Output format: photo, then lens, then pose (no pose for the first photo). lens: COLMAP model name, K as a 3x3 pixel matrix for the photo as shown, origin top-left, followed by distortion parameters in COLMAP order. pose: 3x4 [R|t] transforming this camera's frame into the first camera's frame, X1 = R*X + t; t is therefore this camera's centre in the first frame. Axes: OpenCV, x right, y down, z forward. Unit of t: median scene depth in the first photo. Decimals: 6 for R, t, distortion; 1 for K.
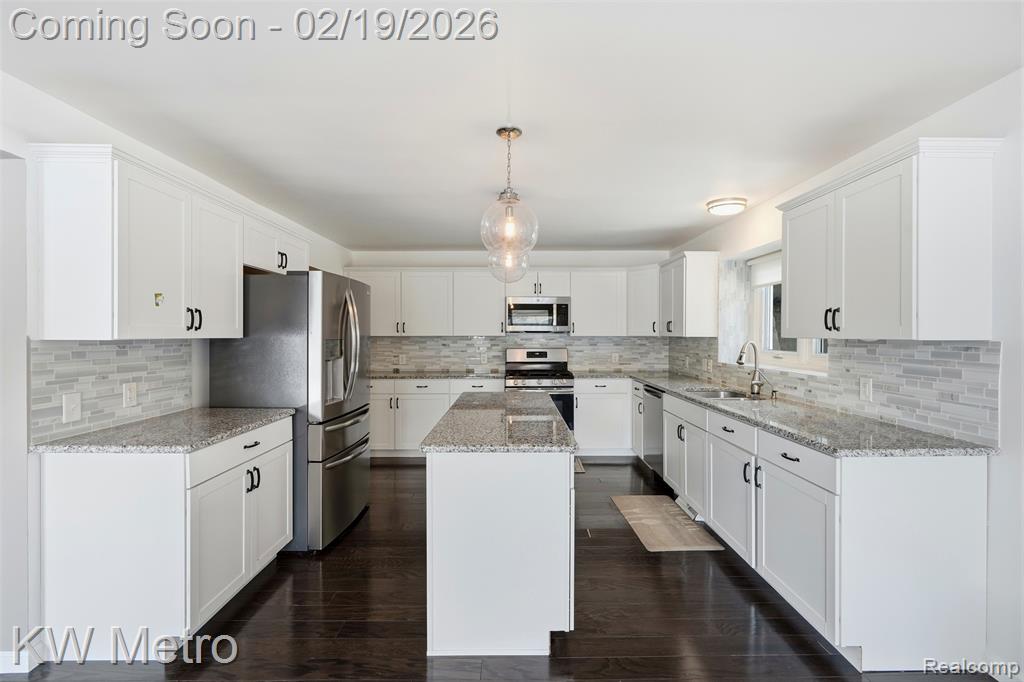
lens RADIAL K [[457.6, 0, 514.8], [0, 457.6, 338.1], [0, 0, 1]] dist [-0.001933, 0.001388]
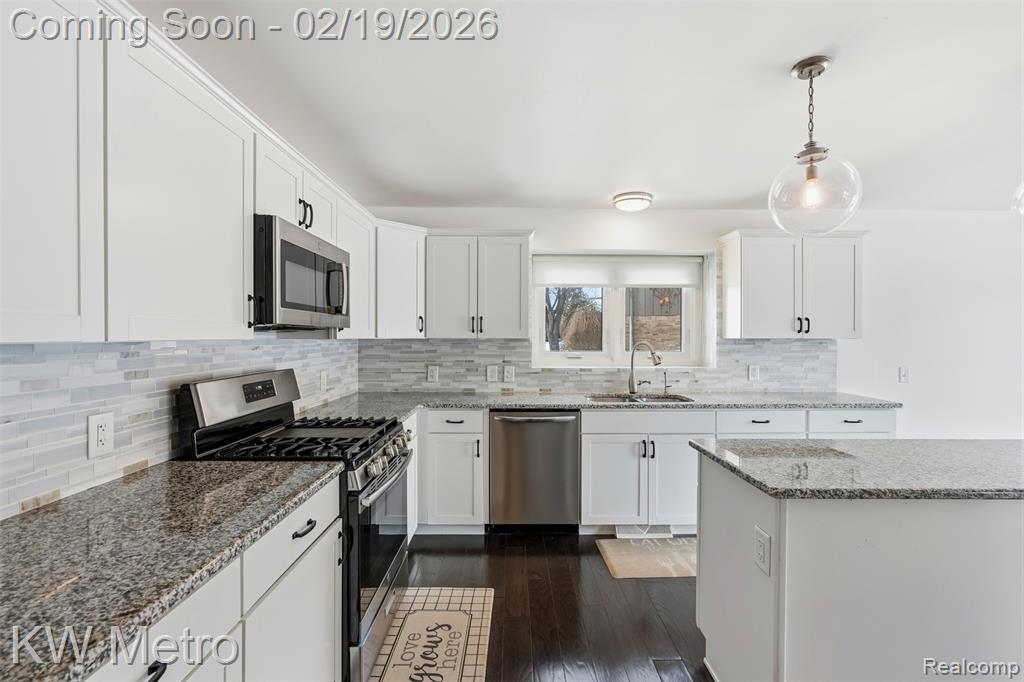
lens RADIAL K [[457.6, 0, 515.0], [0, 457.6, 339.5], [0, 0, 1]] dist [-0.001933, 0.001388]
pose [[-0.006386, -0.004491, 0.999970, -0.708630], [0.008914, 0.999950, 0.004547, -0.009020], [-0.999940, 0.008943, -0.006345, 1.792527]]
